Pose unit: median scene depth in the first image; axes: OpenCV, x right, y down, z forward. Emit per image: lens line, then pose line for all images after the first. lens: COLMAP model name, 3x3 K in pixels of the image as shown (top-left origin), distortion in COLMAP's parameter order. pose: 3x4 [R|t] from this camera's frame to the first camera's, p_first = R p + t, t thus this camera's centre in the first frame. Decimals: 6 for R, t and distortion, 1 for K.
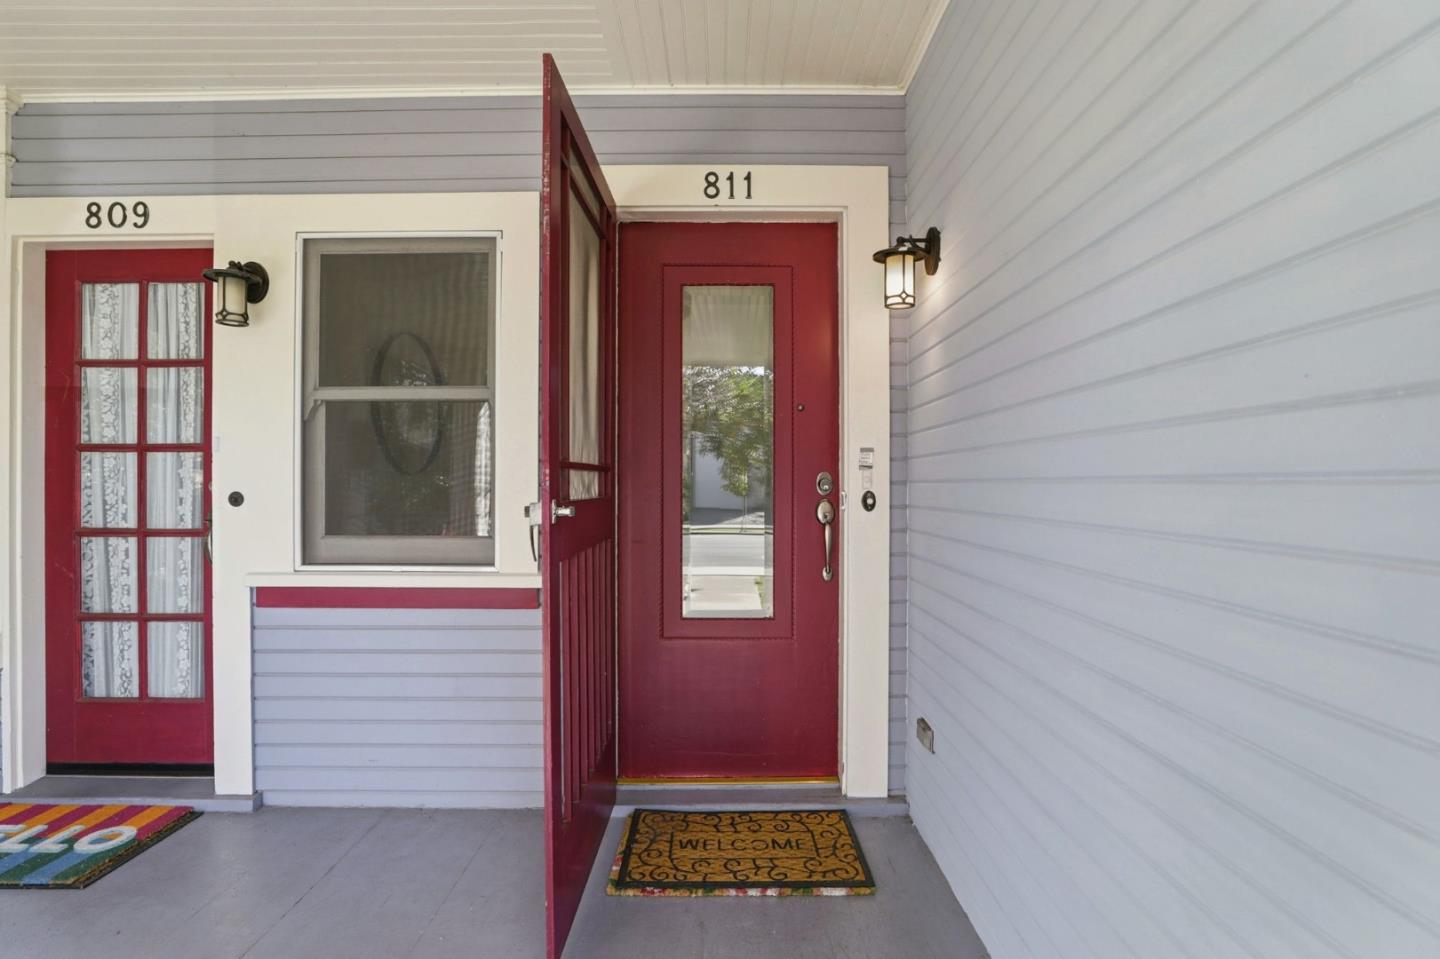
lens RADIAL K [[668.8, 0, 717.6], [0, 668.8, 479.3], [0, 0, 1]] dist [-0.030763, 0.004439]
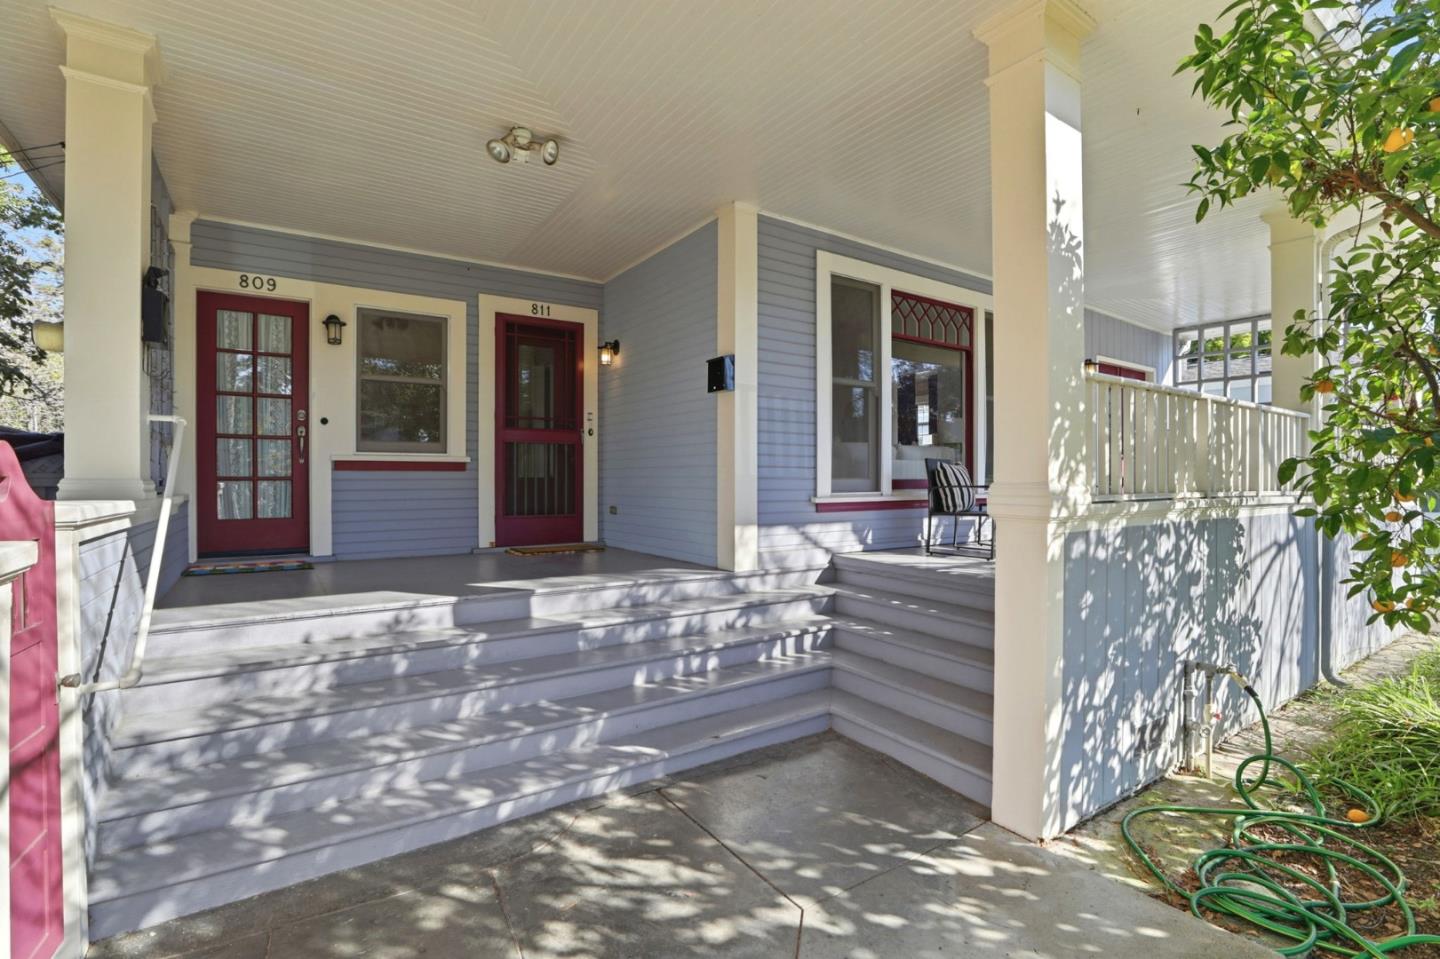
lens RADIAL K [[668.8, 0, 717.5], [0, 668.8, 479.3], [0, 0, 1]] dist [-0.030763, 0.004439]
pose [[0.833545, -0.001248, 0.552450, -0.853927], [-0.003768, 0.999961, 0.007945, 0.201069], [-0.552438, -0.008704, 0.833508, -1.573313]]
